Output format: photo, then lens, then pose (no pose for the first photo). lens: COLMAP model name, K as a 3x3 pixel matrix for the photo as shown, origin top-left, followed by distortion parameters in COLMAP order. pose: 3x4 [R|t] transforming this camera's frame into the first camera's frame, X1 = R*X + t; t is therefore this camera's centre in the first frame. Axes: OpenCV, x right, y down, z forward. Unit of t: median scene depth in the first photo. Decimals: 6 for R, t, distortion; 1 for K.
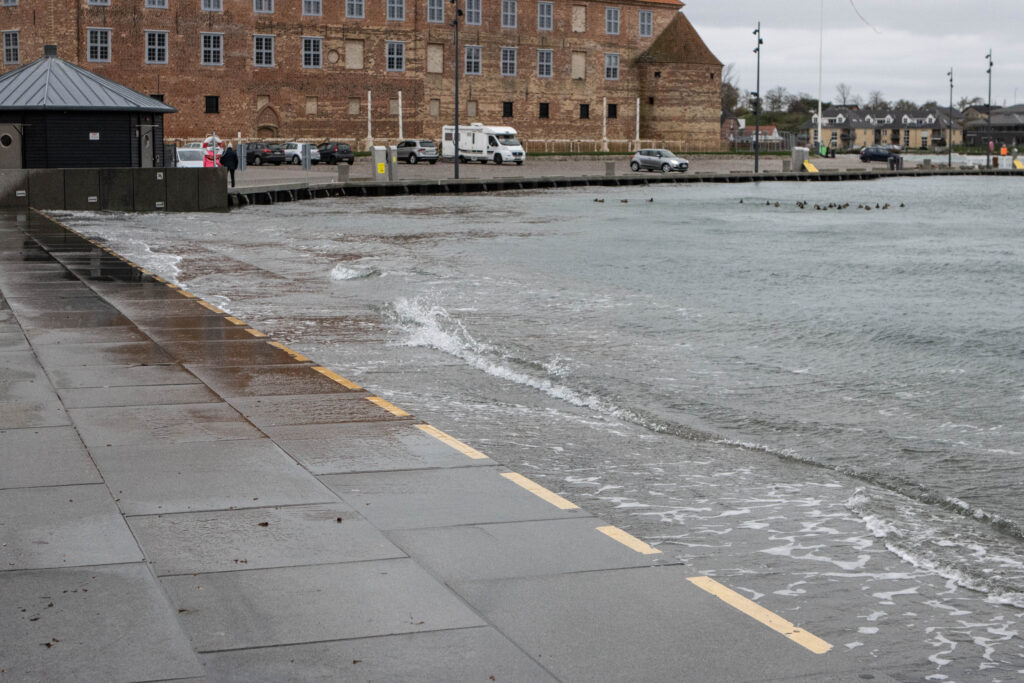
lens RADIAL K [[1641.7, 0, 511.8], [0, 1641.7, 342.1], [0, 0, 1]] dist [-0.065022, 0.000000]
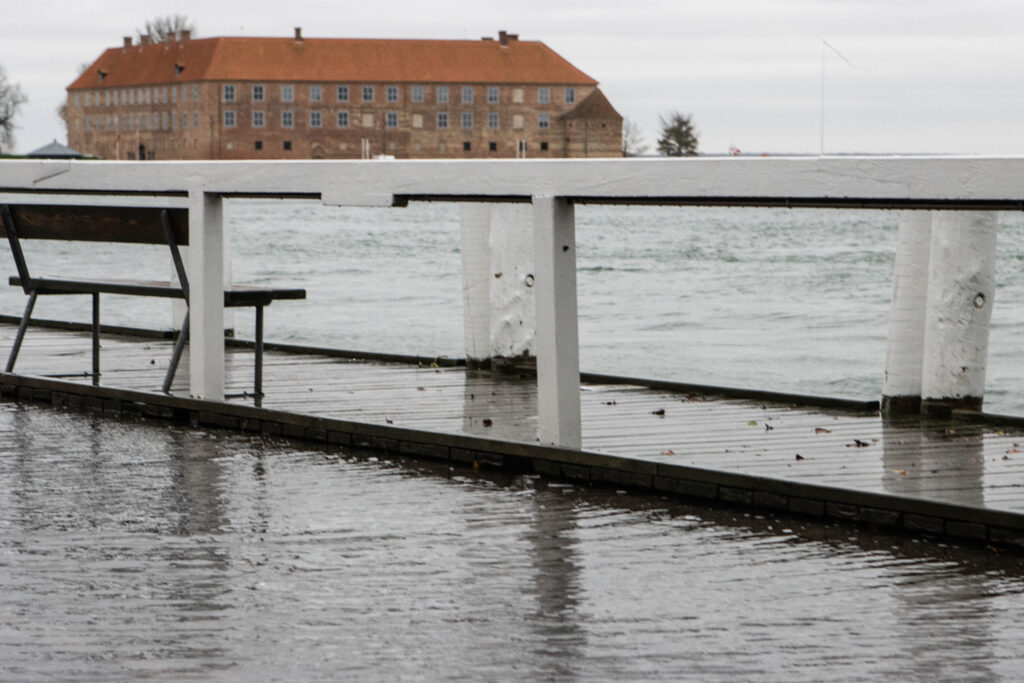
lens RADIAL K [[2892.3, 0, 510.0], [0, 2892.3, 338.6], [0, 0, 1]] dist [0.143444, 0.000000]
pose [[0.904733, 0.022477, -0.425385, 1.525215], [-0.050277, 0.997262, -0.054237, 0.264641], [0.423001, 0.070457, 0.903386, -2.033610]]
